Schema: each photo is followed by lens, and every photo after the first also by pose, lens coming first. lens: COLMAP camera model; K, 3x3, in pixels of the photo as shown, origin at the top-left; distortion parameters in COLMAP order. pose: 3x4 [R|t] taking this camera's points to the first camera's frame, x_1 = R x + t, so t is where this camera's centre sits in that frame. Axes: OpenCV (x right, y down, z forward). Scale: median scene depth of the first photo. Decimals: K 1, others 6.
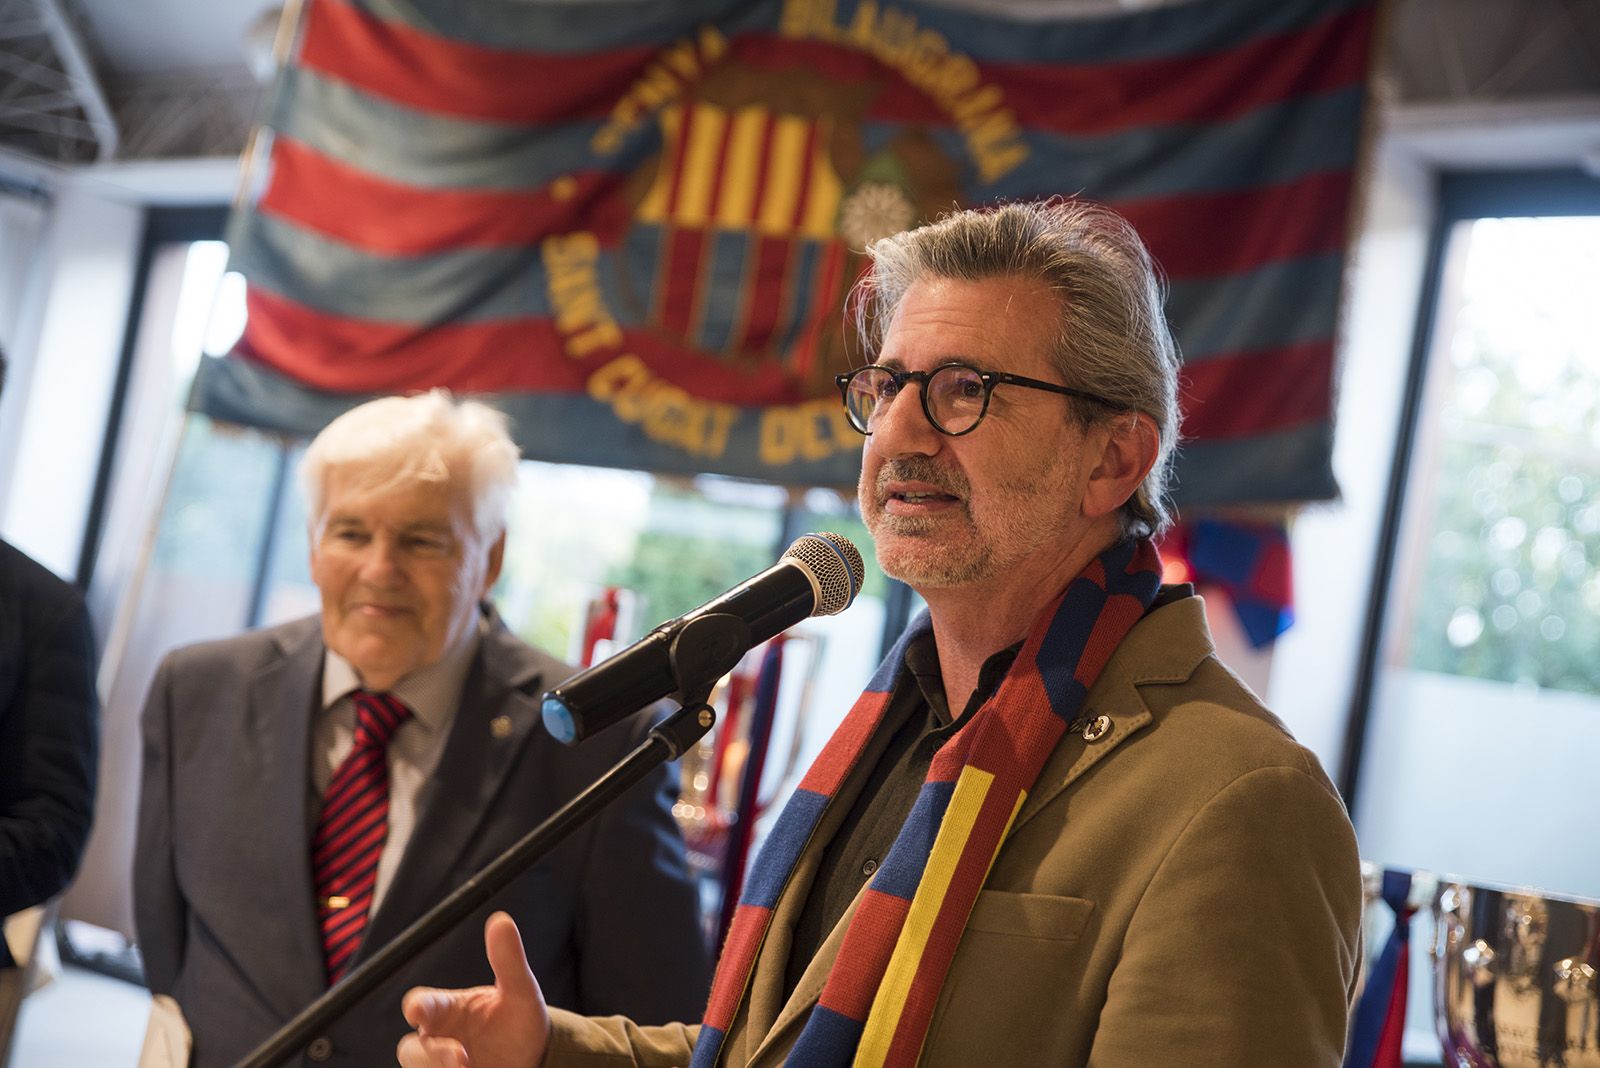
lens RADIAL K [[2388.0, 0, 769.9], [0, 2388.0, 606.4], [0, 0, 1]] dist [0.105671, 0.000000]
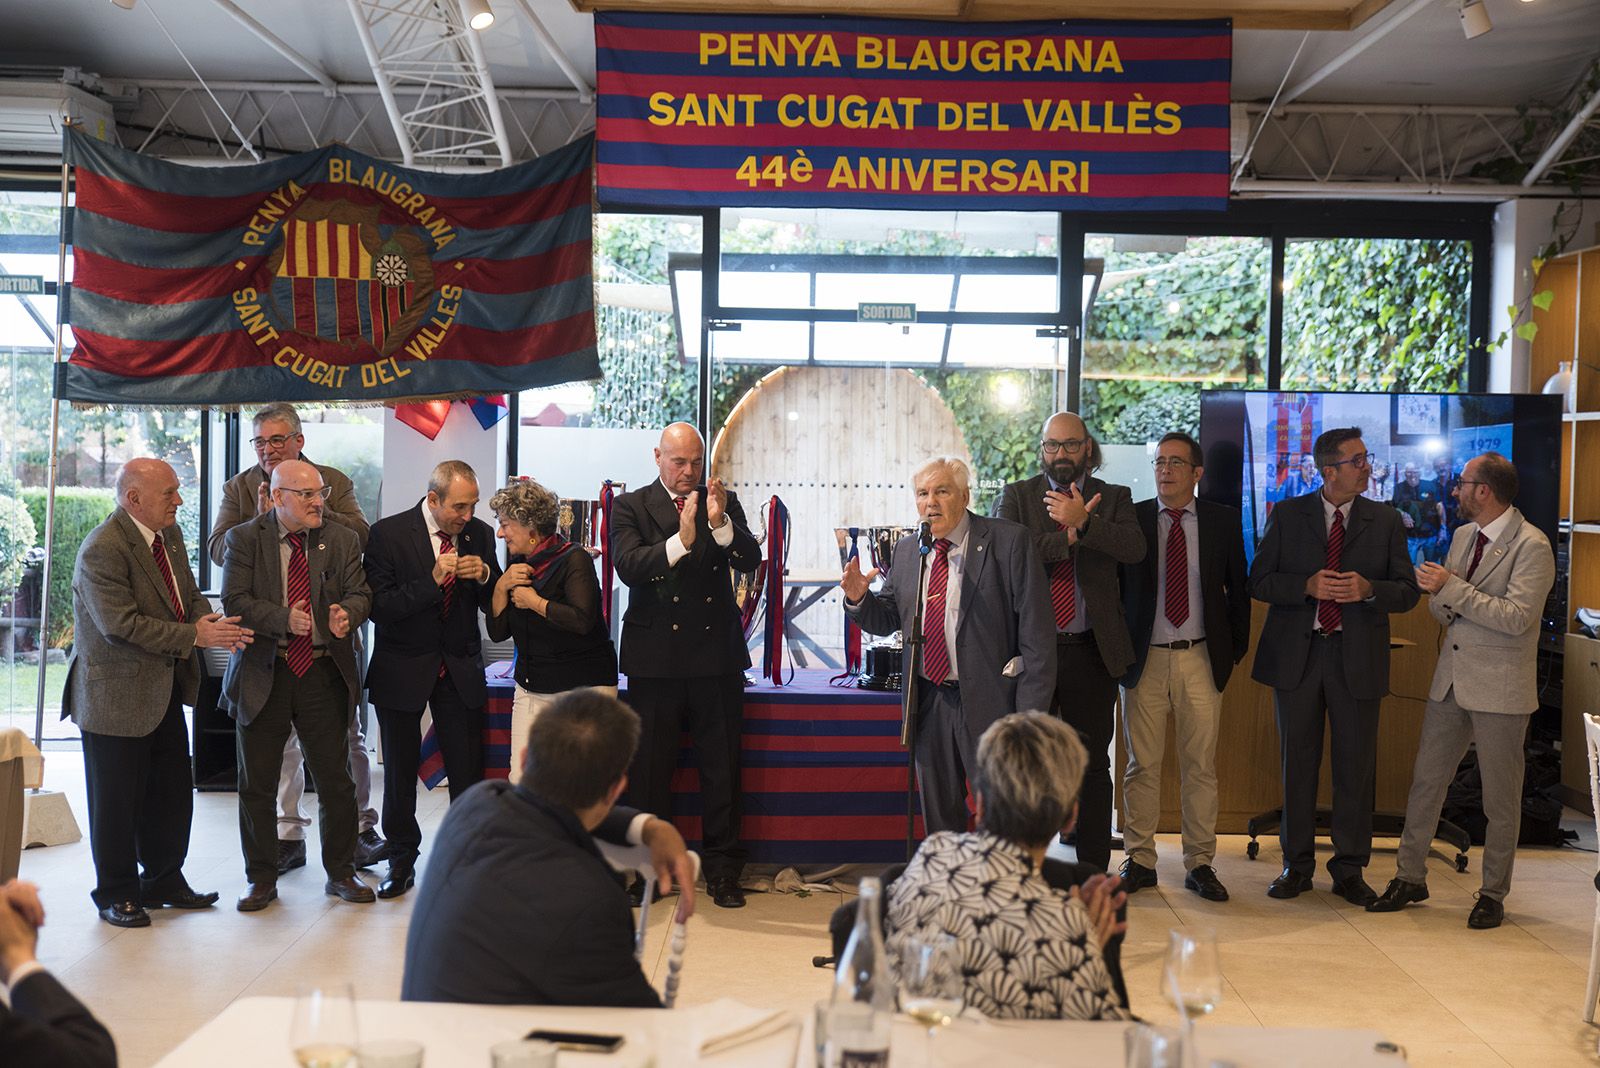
lens RADIAL K [[2222.3, 0, 810.7], [0, 2222.3, 535.9], [0, 0, 1]] dist [0.053570, 0.000000]
pose [[0.732757, -0.184950, 0.654875, -1.037563], [0.081639, 0.979299, 0.185226, -0.267062], [-0.675575, -0.082262, 0.732687, -0.749354]]
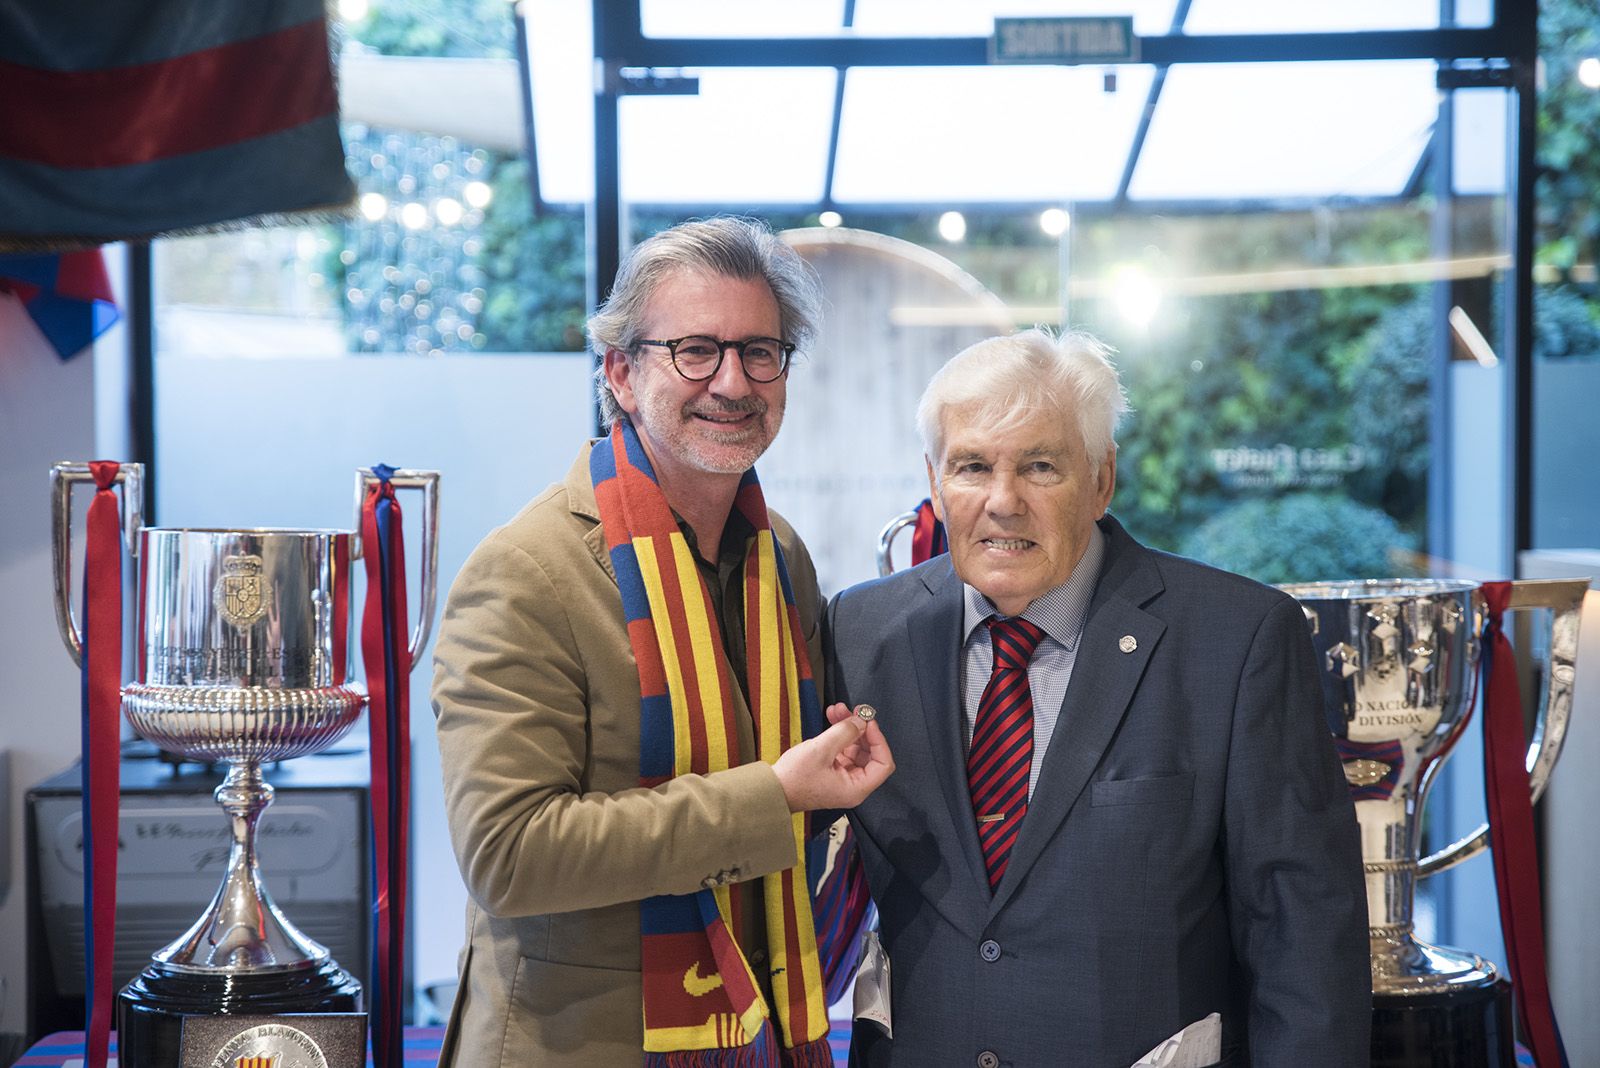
lens RADIAL K [[3025.9, 0, 806.9], [0, 3025.9, 550.0], [0, 0, 1]] dist [0.178871, 0.000000]
pose [[0.693769, -0.204120, 0.690666, -0.440438], [0.101558, 0.977140, 0.186770, -0.105860], [-0.713001, -0.059432, 0.698639, 0.056310]]
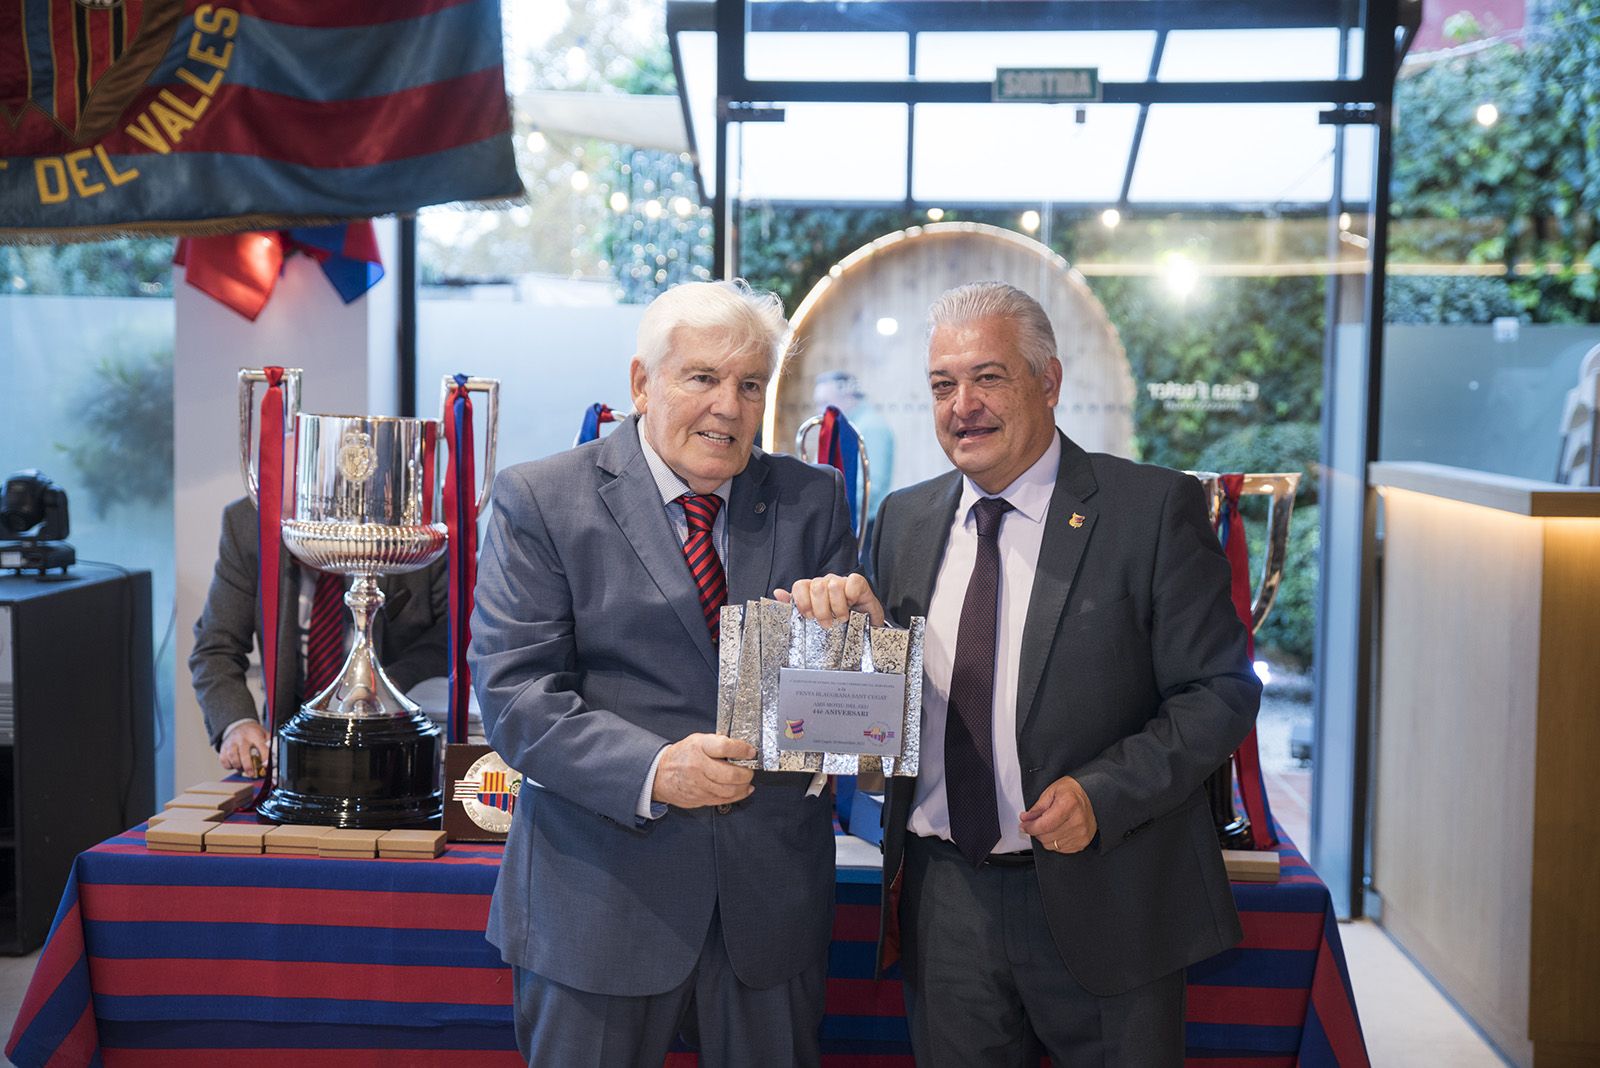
lens RADIAL K [[2194.5, 0, 801.3], [0, 2194.5, 544.0], [0, 0, 1]] dist [0.083142, 0.000000]
pose [[0.761831, -0.209576, 0.612936, -0.393476], [0.093921, 0.971955, 0.215596, -0.096095], [-0.640930, -0.106680, 0.760150, -0.024622]]
